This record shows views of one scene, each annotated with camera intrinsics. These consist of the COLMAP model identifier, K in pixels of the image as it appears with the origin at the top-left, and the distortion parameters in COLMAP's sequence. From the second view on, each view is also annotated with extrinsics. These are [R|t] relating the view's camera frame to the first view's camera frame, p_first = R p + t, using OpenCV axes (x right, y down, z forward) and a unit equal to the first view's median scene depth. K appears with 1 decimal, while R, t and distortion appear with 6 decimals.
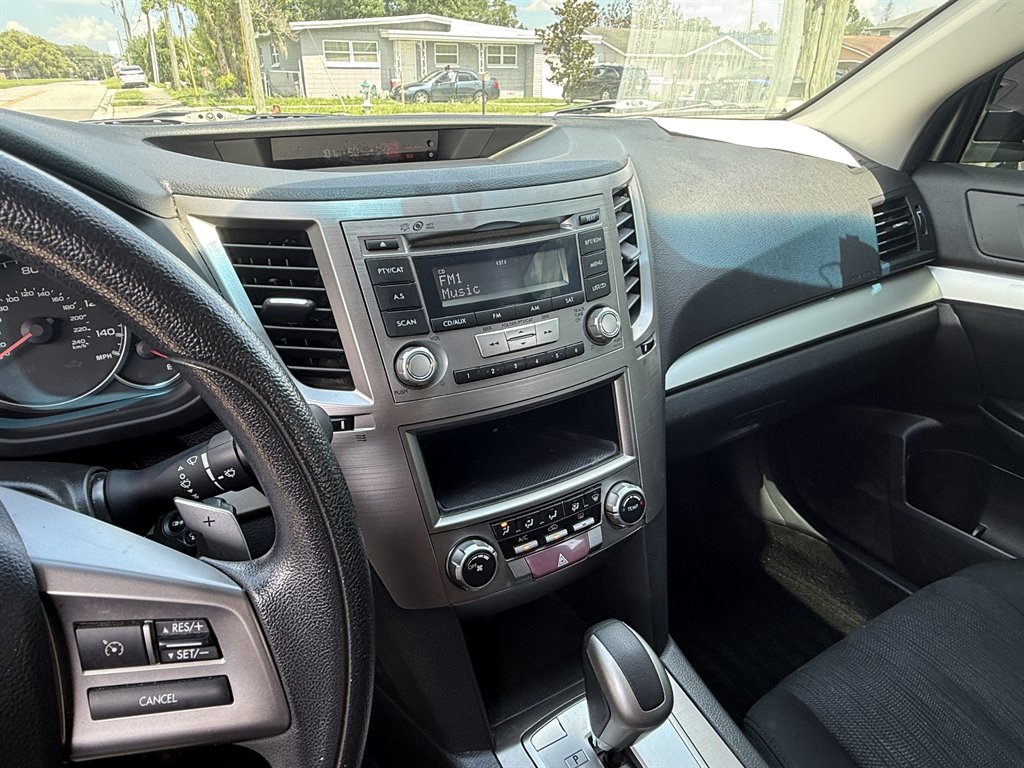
lens RADIAL K [[619.8, 0, 506.2], [0, 619.8, 383.6], [0, 0, 1]] dist [0.003539, 0.000763]
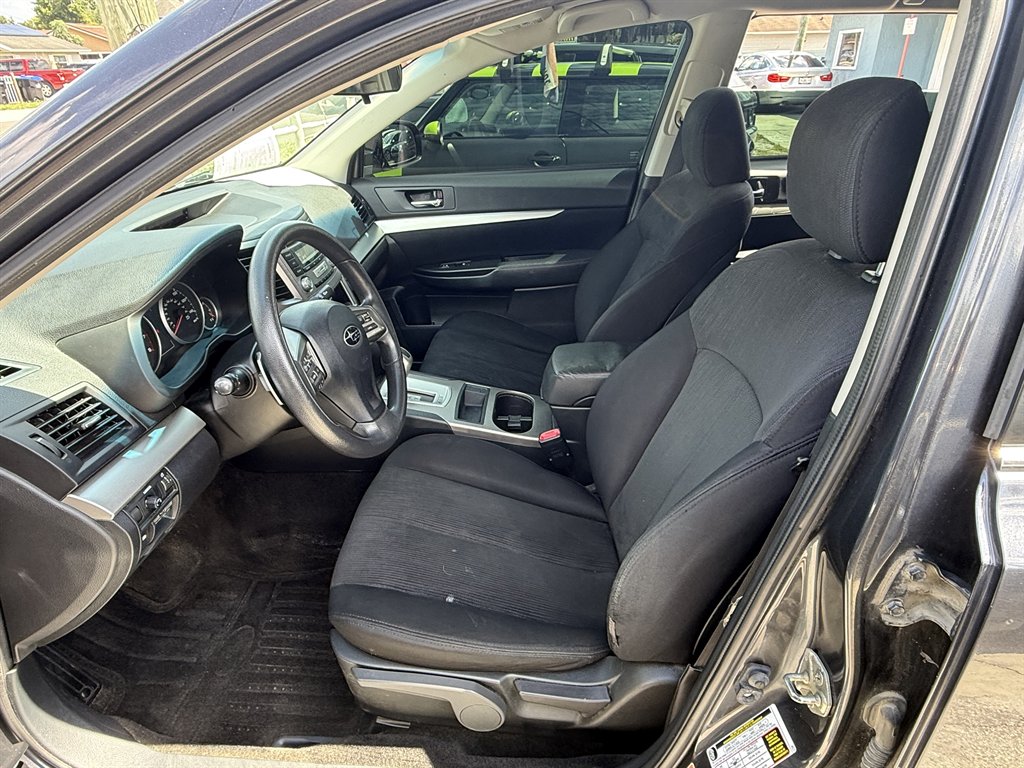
lens RADIAL K [[619.8, 0, 510.8], [0, 619.8, 380.6], [0, 0, 1]] dist [0.003539, 0.000763]
pose [[0.551798, -0.393751, 0.735173, -1.065536], [0.384841, 0.902278, 0.194401, 0.100579], [-0.739876, 0.175655, 0.649406, -0.847213]]
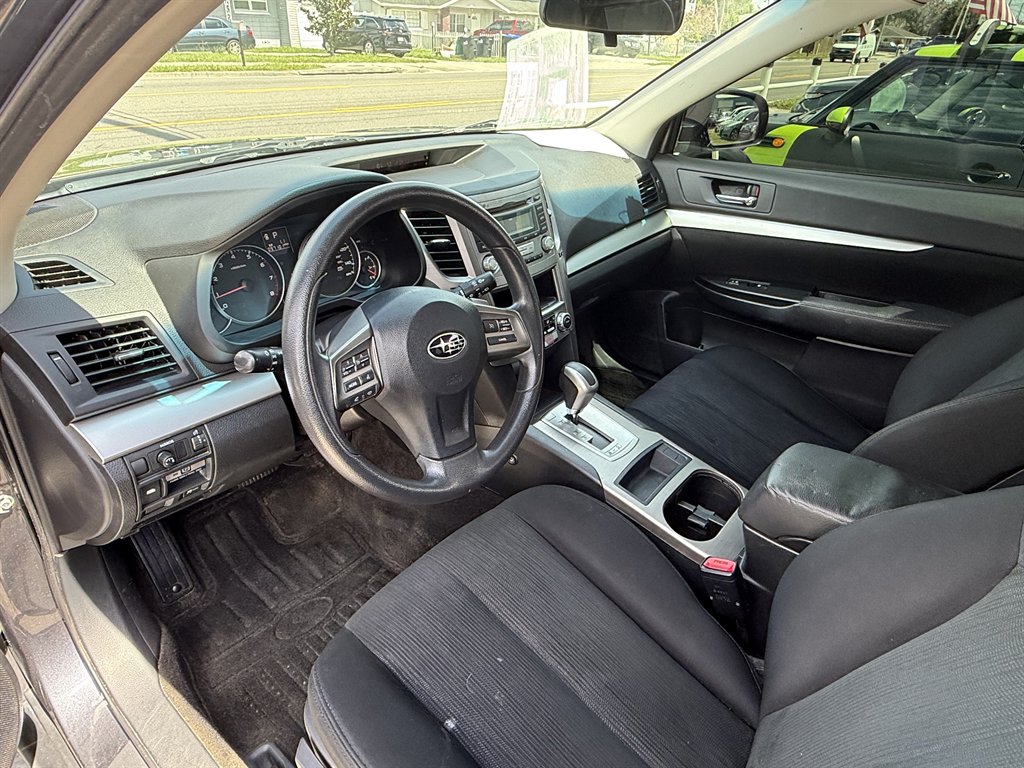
lens RADIAL K [[619.8, 0, 510.9], [0, 619.8, 384.7], [0, 0, 1]] dist [0.003539, 0.000763]
pose [[0.936586, -0.146563, 0.318317, -0.497432], [0.123877, 0.988162, 0.090499, 0.124883], [-0.327813, -0.045328, 0.943655, -0.739304]]
